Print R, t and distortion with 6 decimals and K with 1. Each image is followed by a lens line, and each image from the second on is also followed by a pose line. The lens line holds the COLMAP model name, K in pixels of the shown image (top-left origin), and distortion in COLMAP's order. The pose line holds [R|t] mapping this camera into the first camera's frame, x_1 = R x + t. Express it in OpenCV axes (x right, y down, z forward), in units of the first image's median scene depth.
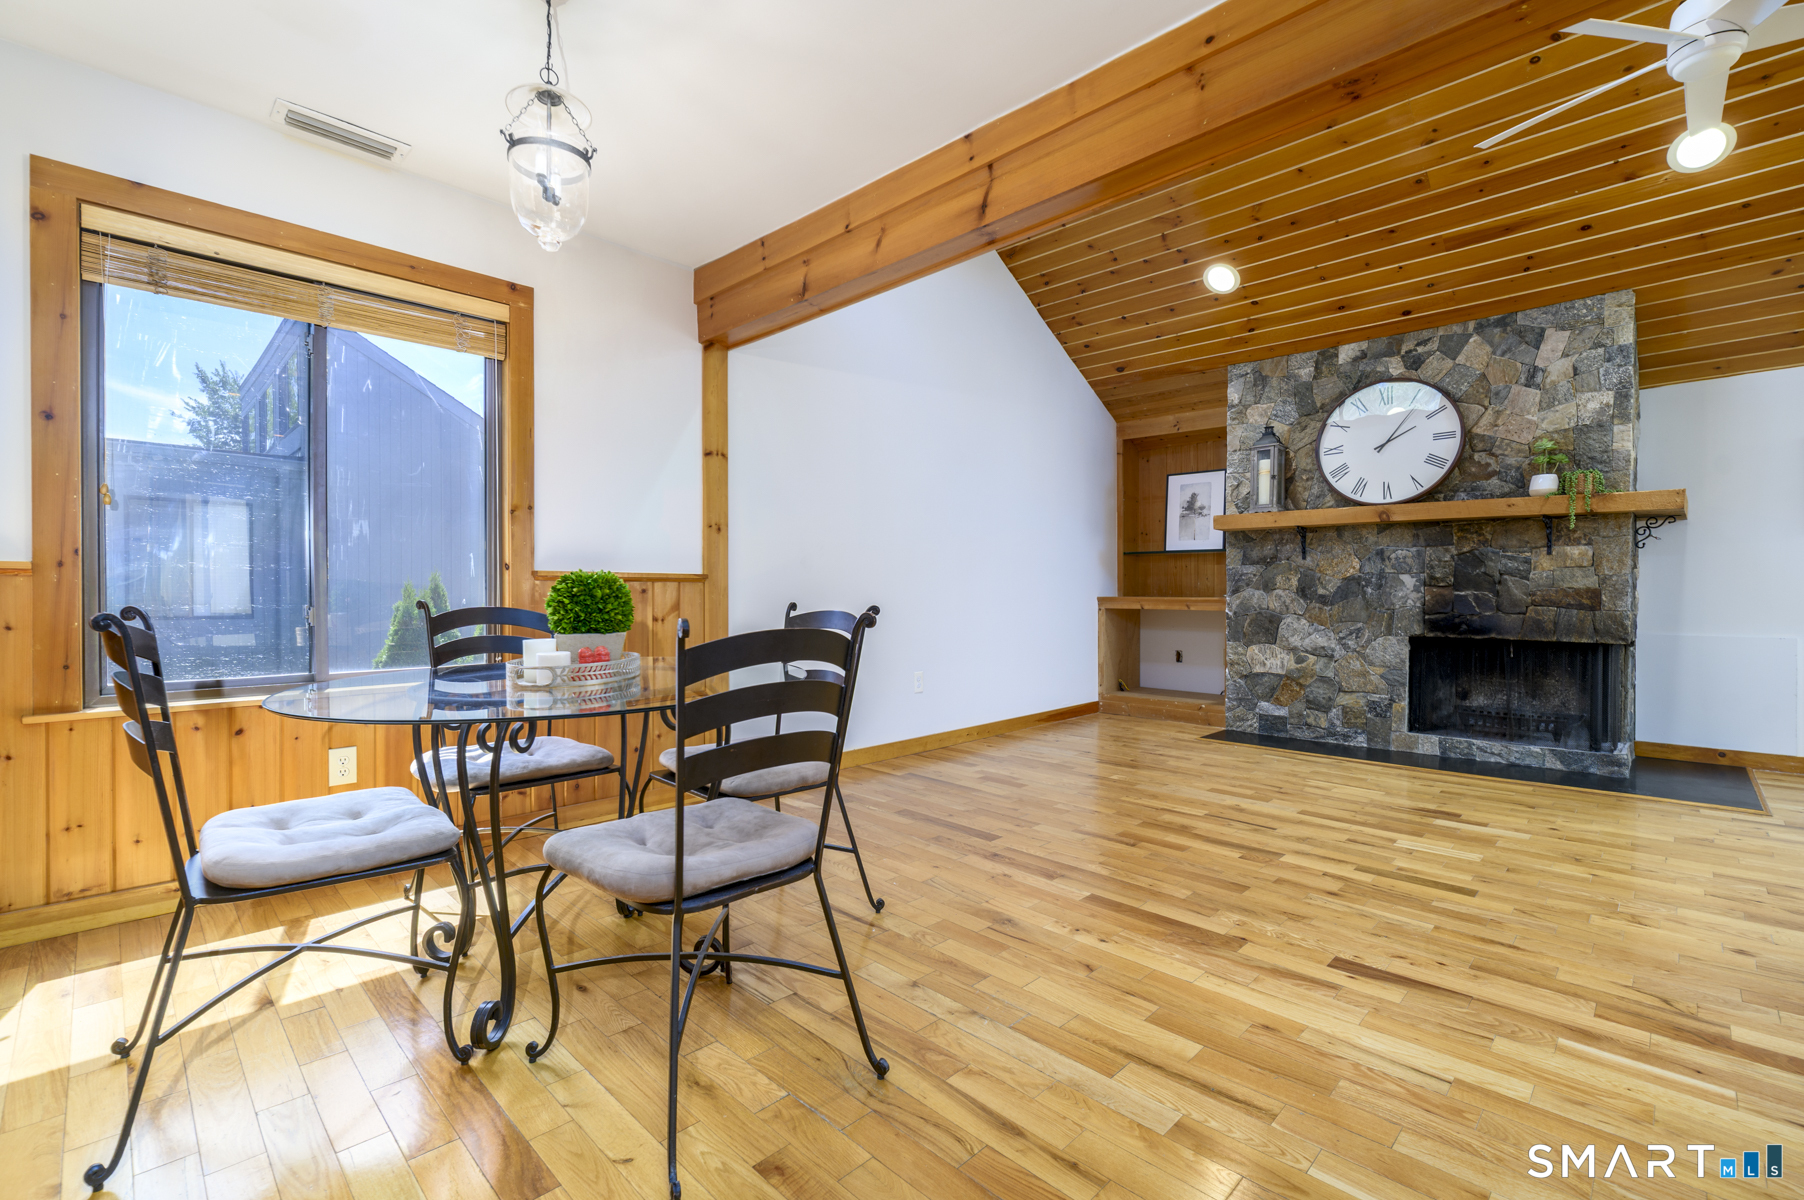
lens RADIAL K [[789.6, 0, 898.4], [0, 789.6, 594.7], [0, 0, 1]] dist [0.000996, -0.000524]
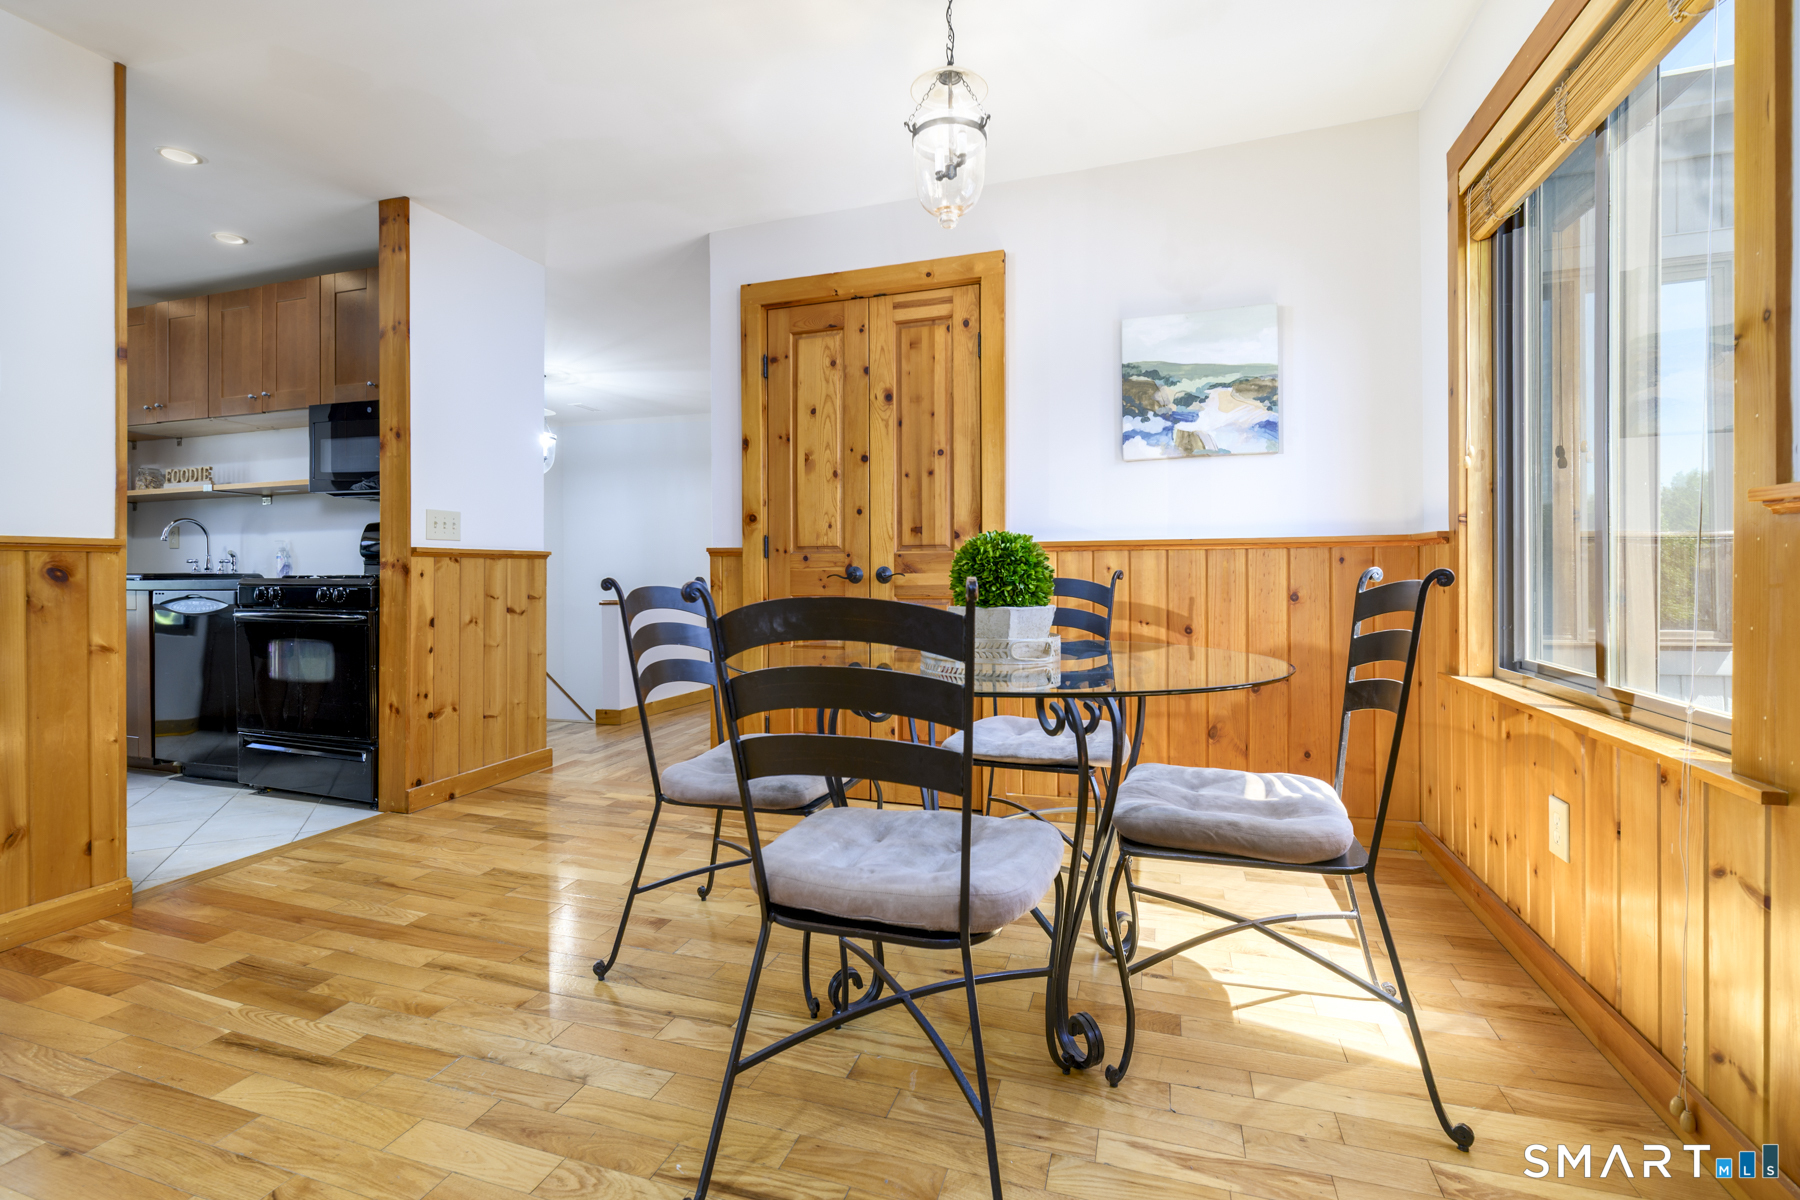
lens RADIAL K [[815.6, 0, 875.8], [0, 815.6, 575.9], [0, 0, 1]] dist [-0.002192, -0.000346]
pose [[-0.902641, 0.008348, -0.430314, 0.042732], [0.004145, 0.999934, 0.010705, 0.002001], [0.430375, 0.007879, -0.902616, 0.784417]]
